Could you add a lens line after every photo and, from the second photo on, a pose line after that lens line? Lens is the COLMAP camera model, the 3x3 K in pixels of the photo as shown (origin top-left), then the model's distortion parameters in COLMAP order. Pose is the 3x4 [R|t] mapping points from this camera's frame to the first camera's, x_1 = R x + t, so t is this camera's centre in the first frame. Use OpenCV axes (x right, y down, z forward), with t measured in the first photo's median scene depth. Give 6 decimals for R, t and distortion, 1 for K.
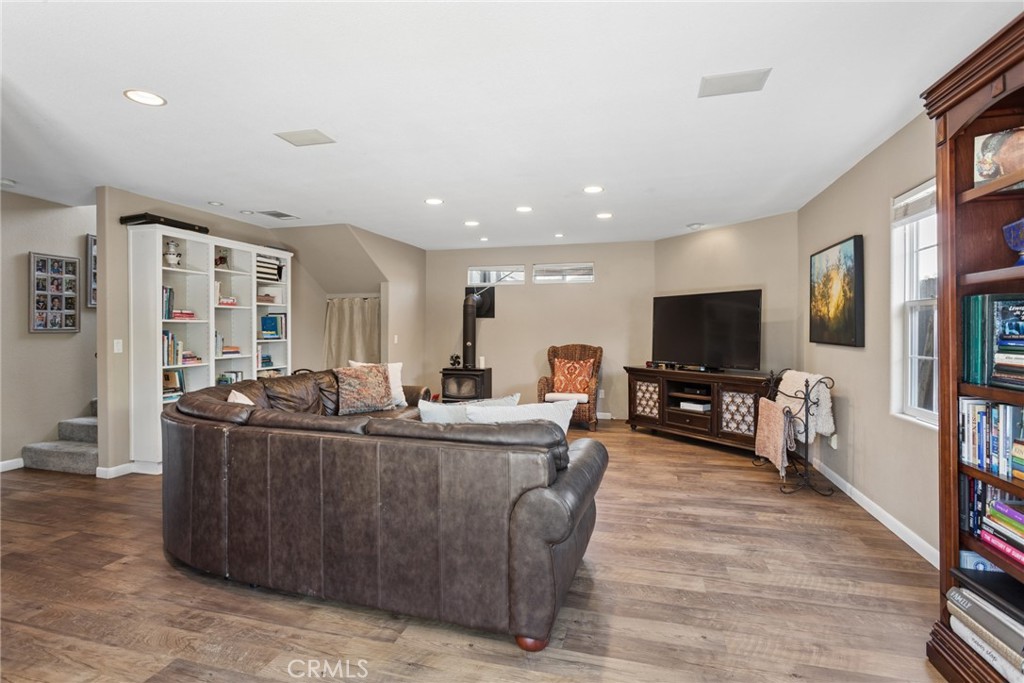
lens RADIAL K [[500.1, 0, 504.8], [0, 500.1, 333.0], [0, 0, 1]] dist [-0.015657, 0.005155]
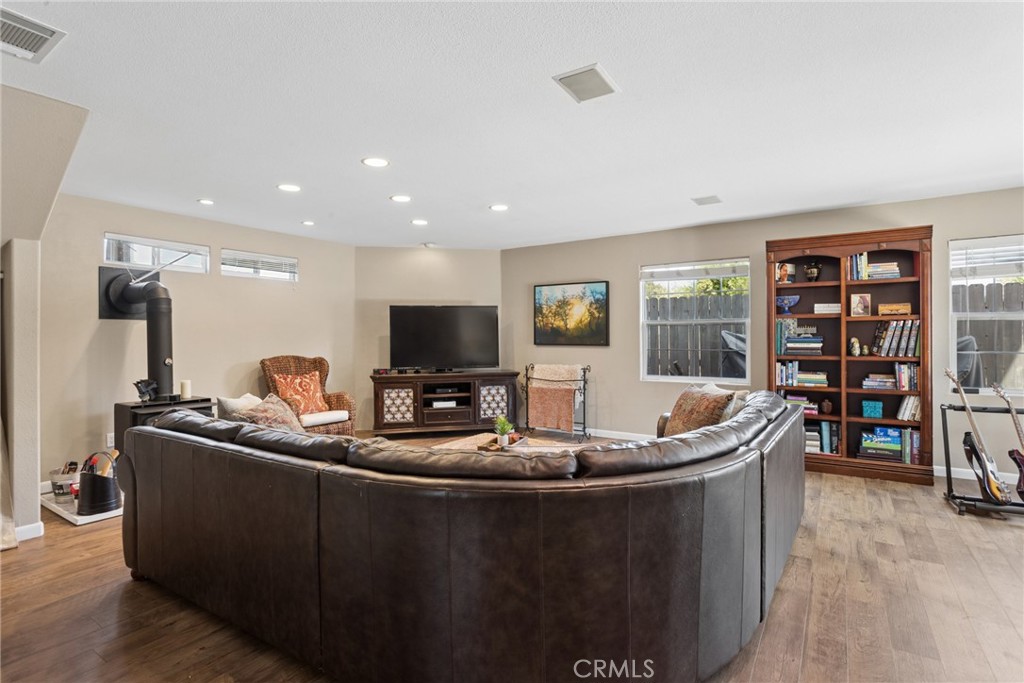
lens RADIAL K [[500.1, 0, 509.1], [0, 500.1, 343.9], [0, 0, 1]] dist [-0.015657, 0.005155]
pose [[0.306536, -0.016070, 0.951724, -0.741342], [0.012899, 0.999836, 0.012728, -0.003621], [-0.951772, 0.008375, 0.306693, 0.566065]]
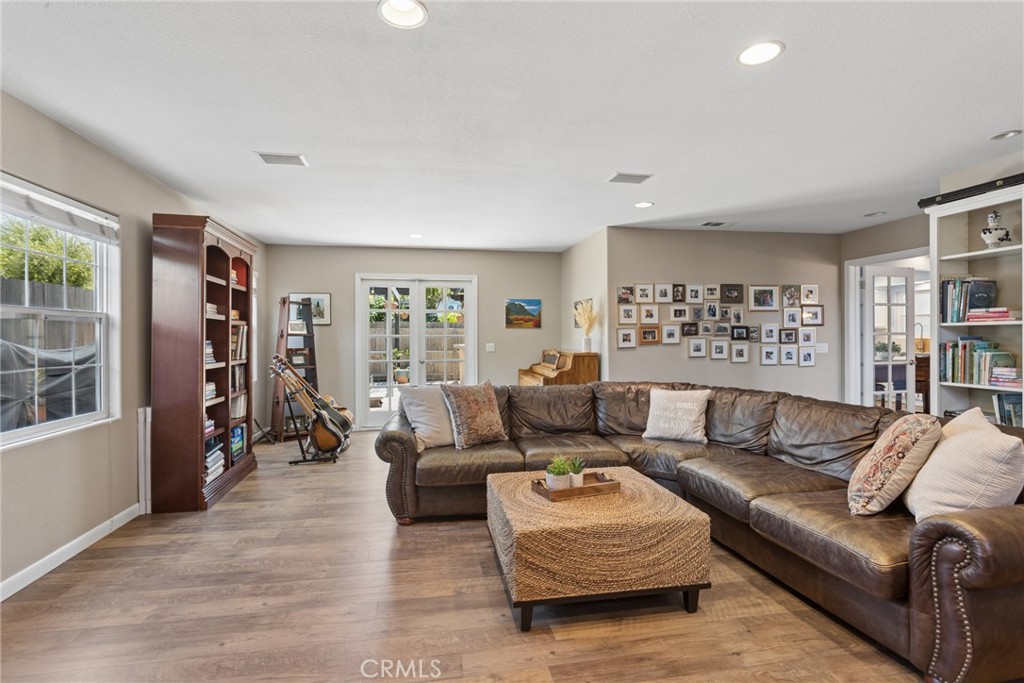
lens RADIAL K [[500.1, 0, 514.8], [0, 500.1, 339.4], [0, 0, 1]] dist [-0.015657, 0.005155]
pose [[-0.894733, 0.005222, -0.446571, 0.247596], [0.000544, 0.999944, 0.010604, -0.009217], [0.446601, 0.009245, -0.894685, 1.247976]]
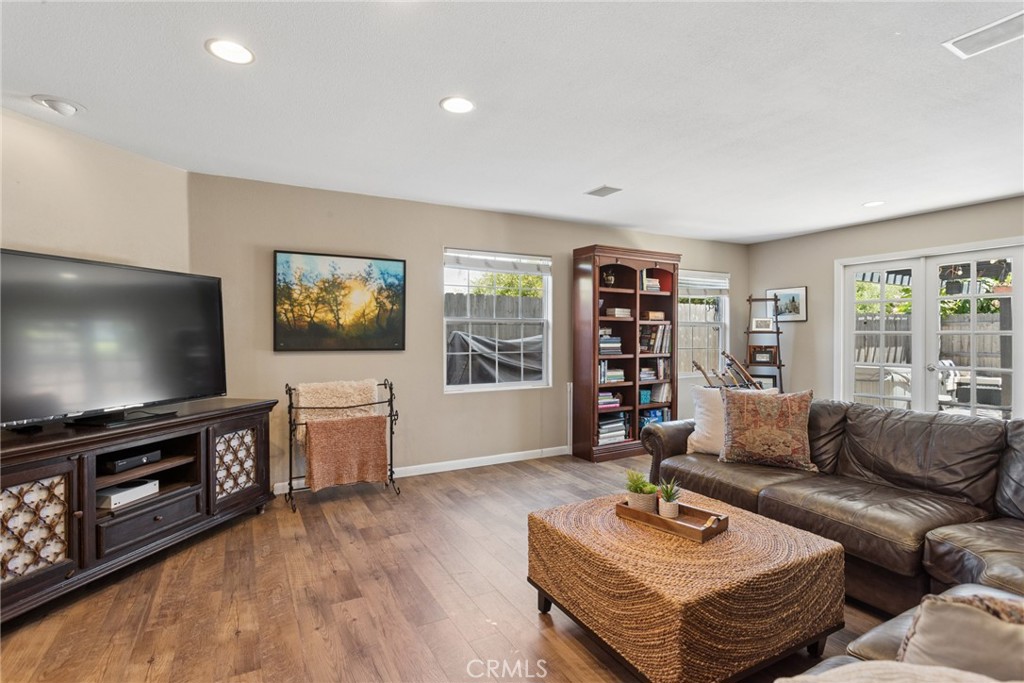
lens RADIAL K [[500.1, 0, 515.8], [0, 500.1, 338.6], [0, 0, 1]] dist [-0.015657, 0.005155]
pose [[-0.711203, -0.001761, 0.702985, -0.261953], [0.007534, 0.999920, 0.010127, -0.008083], [-0.702946, 0.012499, -0.711133, 1.205741]]
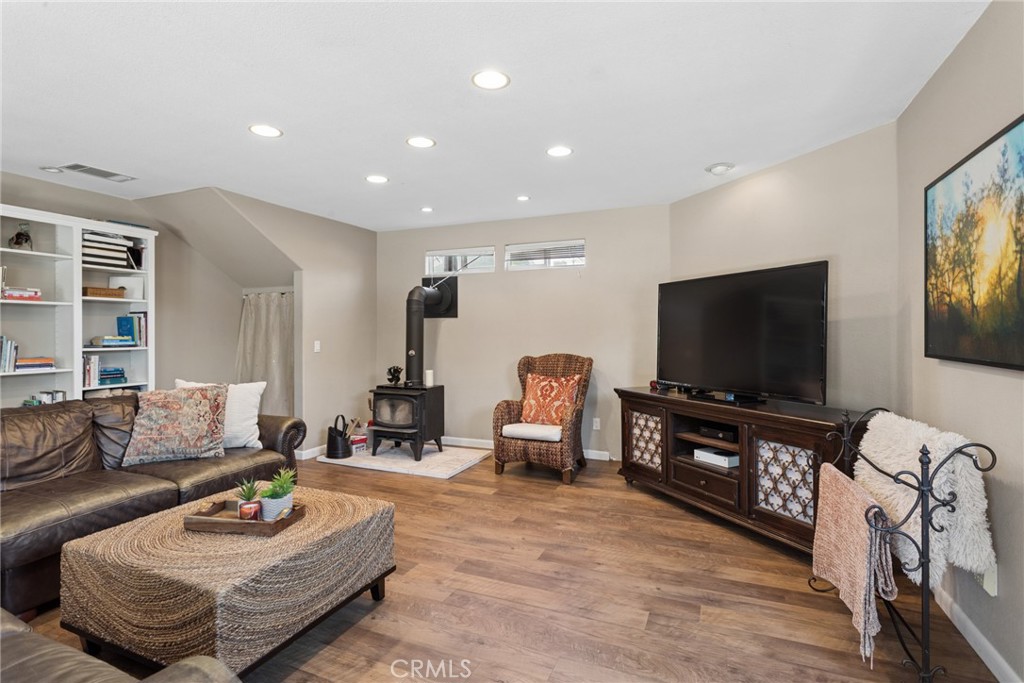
lens RADIAL K [[500.1, 0, 508.9], [0, 500.1, 330.4], [0, 0, 1]] dist [-0.015657, 0.005155]
pose [[0.991467, -0.002689, -0.130328, 0.232303], [0.001082, 0.999923, -0.012402, -0.002460], [0.130351, 0.012155, 0.991393, 0.399319]]
